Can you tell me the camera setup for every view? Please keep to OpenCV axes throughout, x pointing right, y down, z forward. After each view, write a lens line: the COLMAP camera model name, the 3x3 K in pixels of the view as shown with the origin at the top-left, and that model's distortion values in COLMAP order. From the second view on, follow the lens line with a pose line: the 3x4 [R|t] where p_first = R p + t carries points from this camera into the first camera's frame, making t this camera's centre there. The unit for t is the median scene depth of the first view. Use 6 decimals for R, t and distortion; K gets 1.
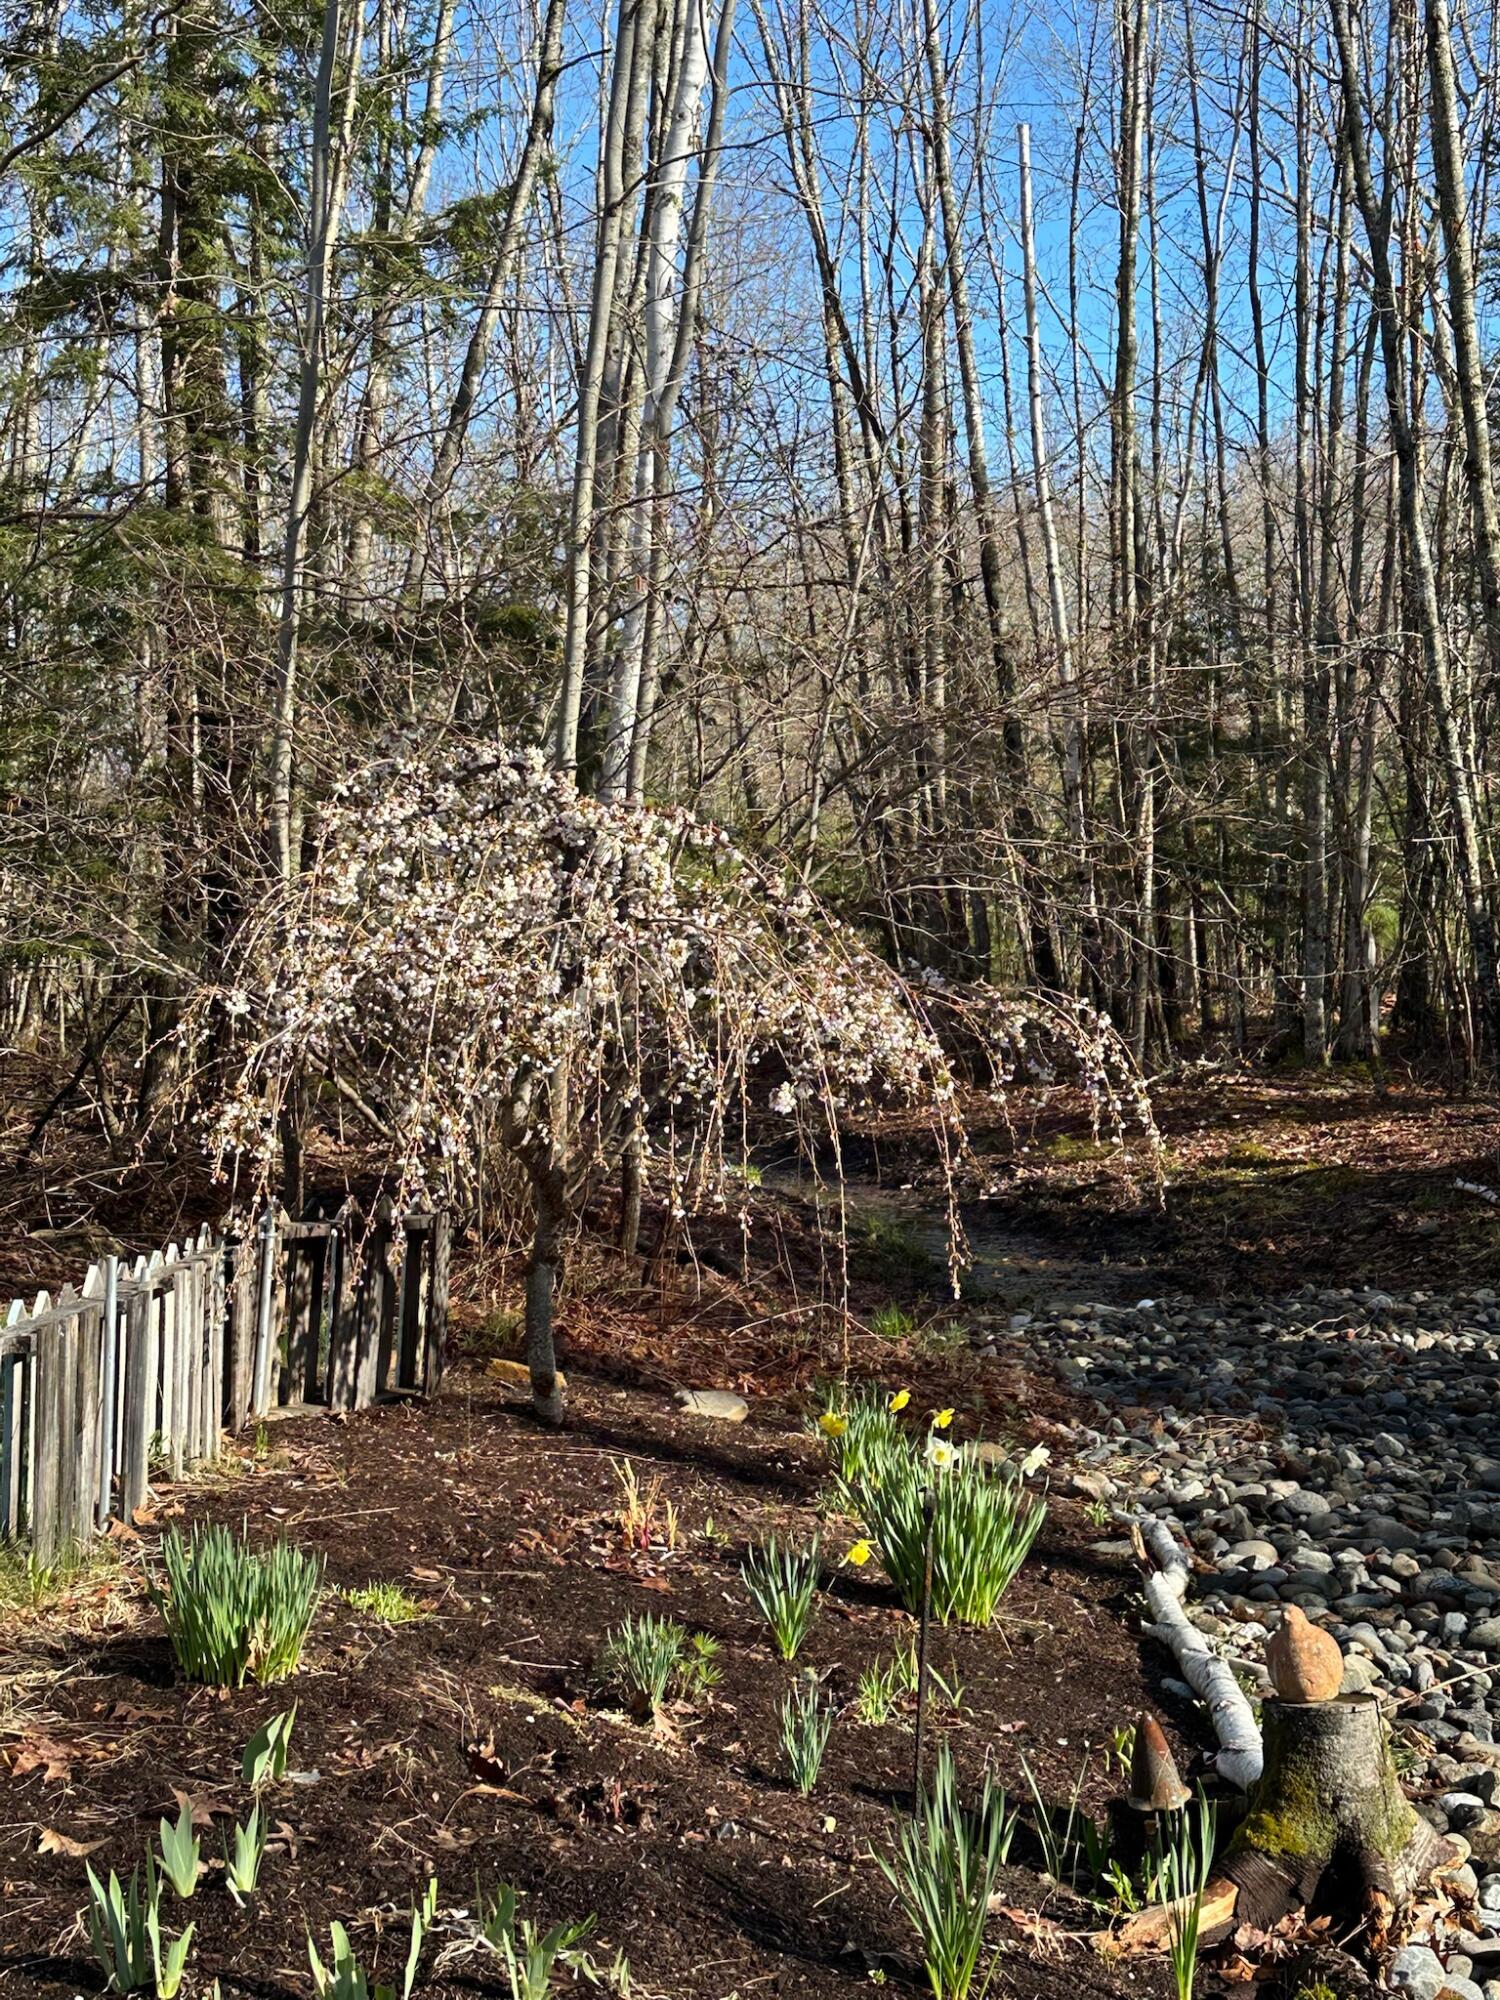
lens RADIAL K [[2817.9, 0, 736.5], [0, 2817.9, 998.1], [0, 0, 1]] dist [0.272103, -0.825177]
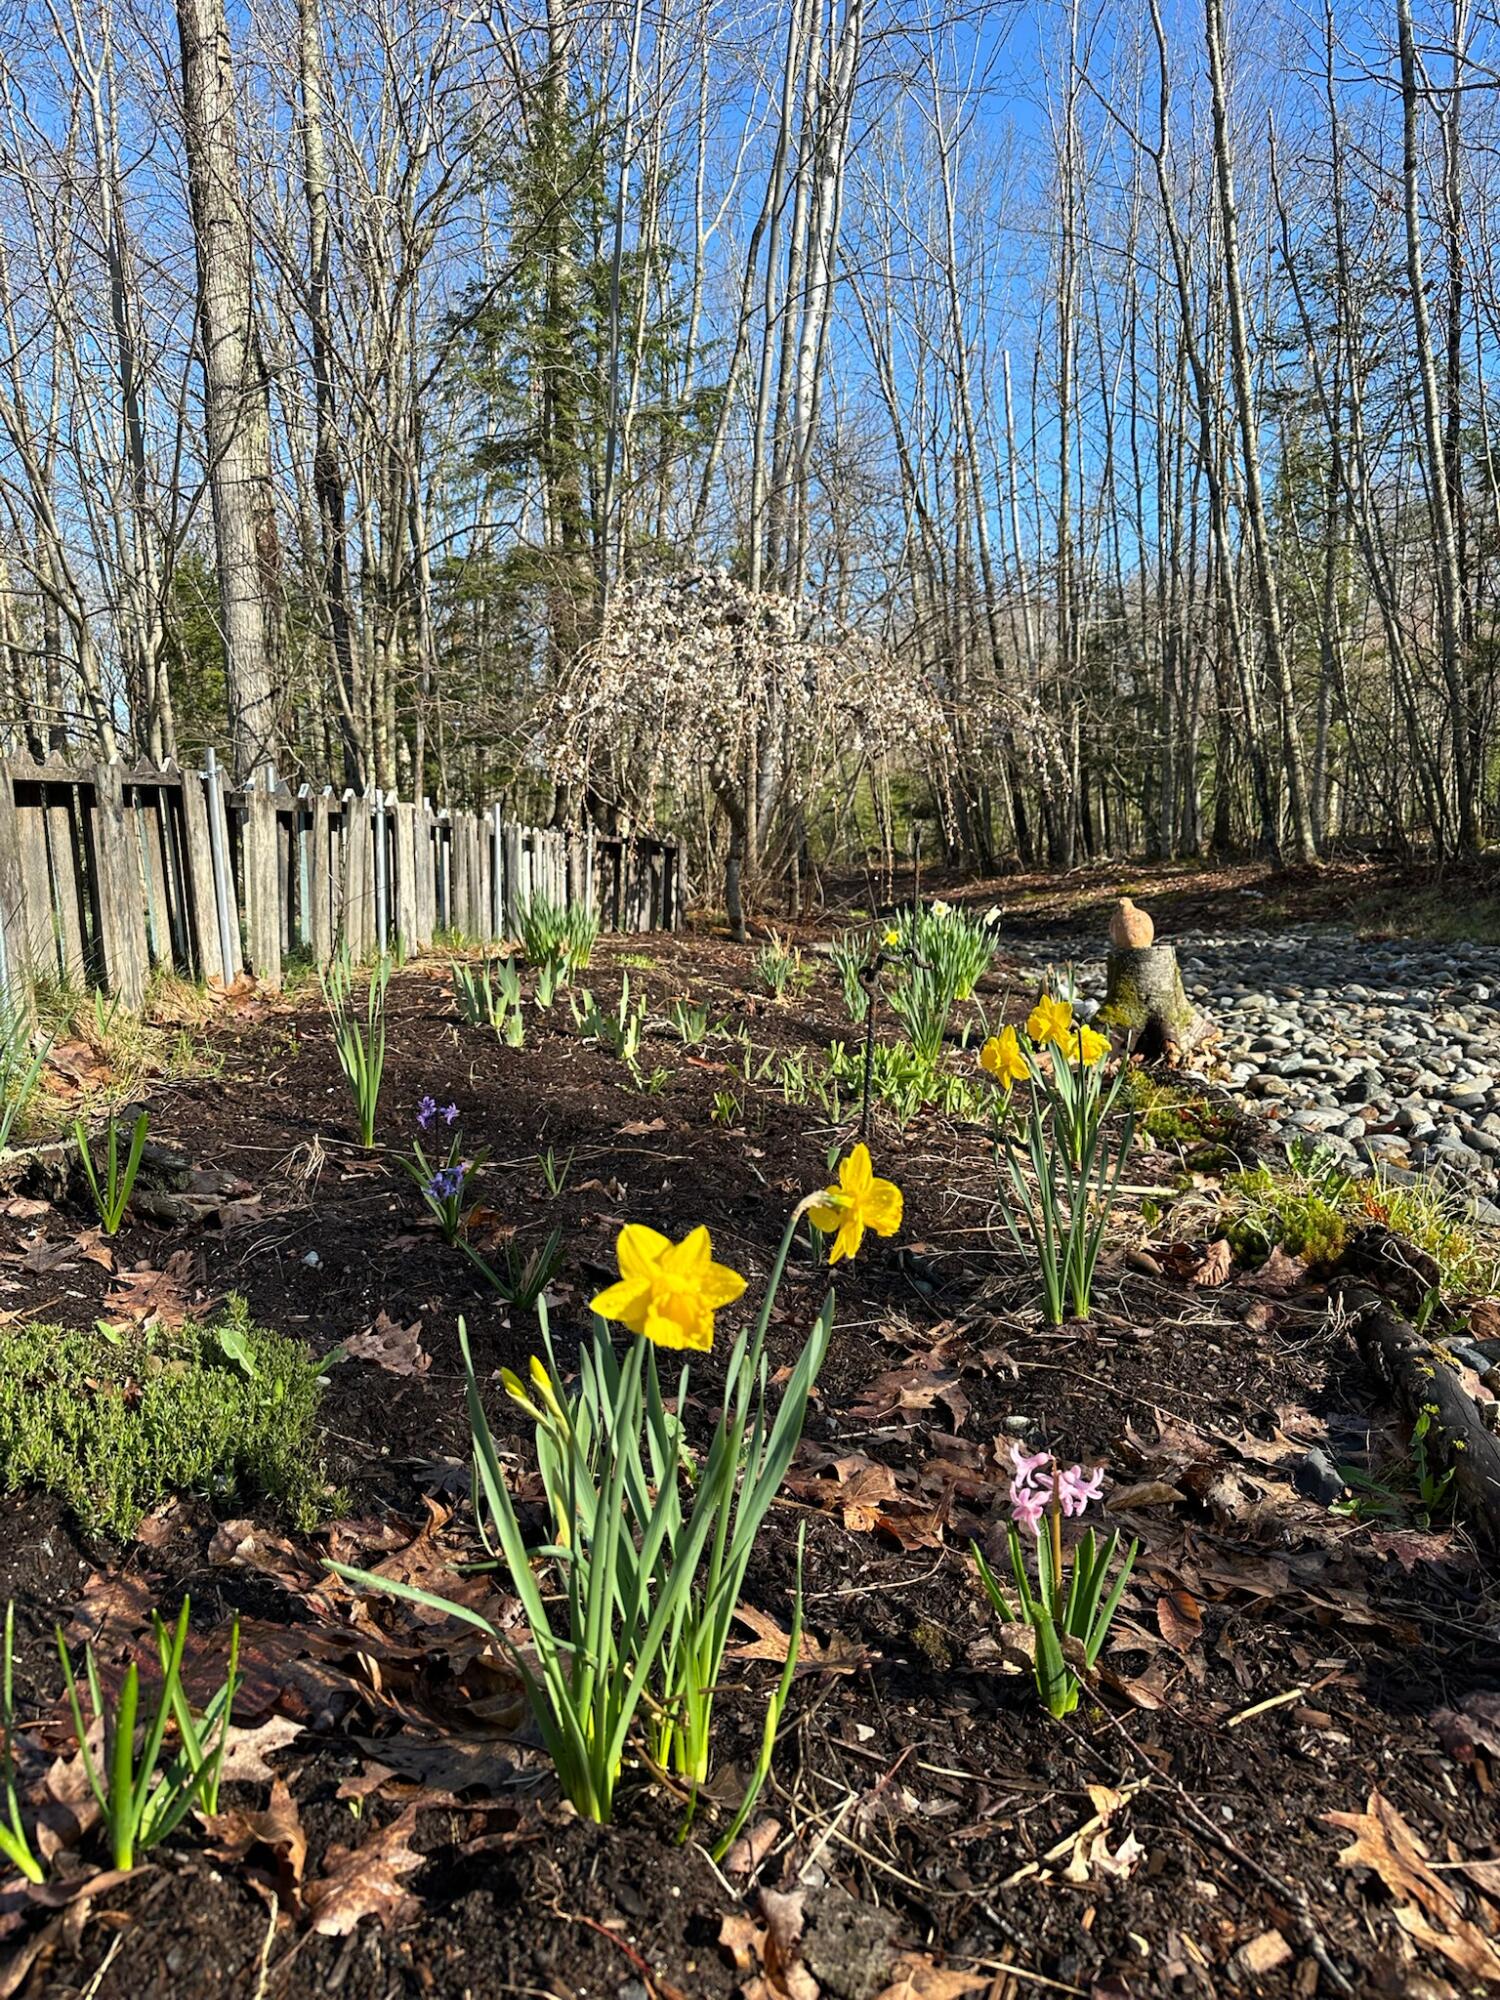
lens RADIAL K [[1442.1, 0, 750.0], [0, 1442.1, 1000.0], [0, 0, 1]] dist [0.153783, -0.250165]
pose [[0.996413, -0.016342, -0.083034, 0.020459], [0.021728, 0.997689, 0.064385, 0.127169], [0.081790, -0.065958, 0.994465, 0.038444]]
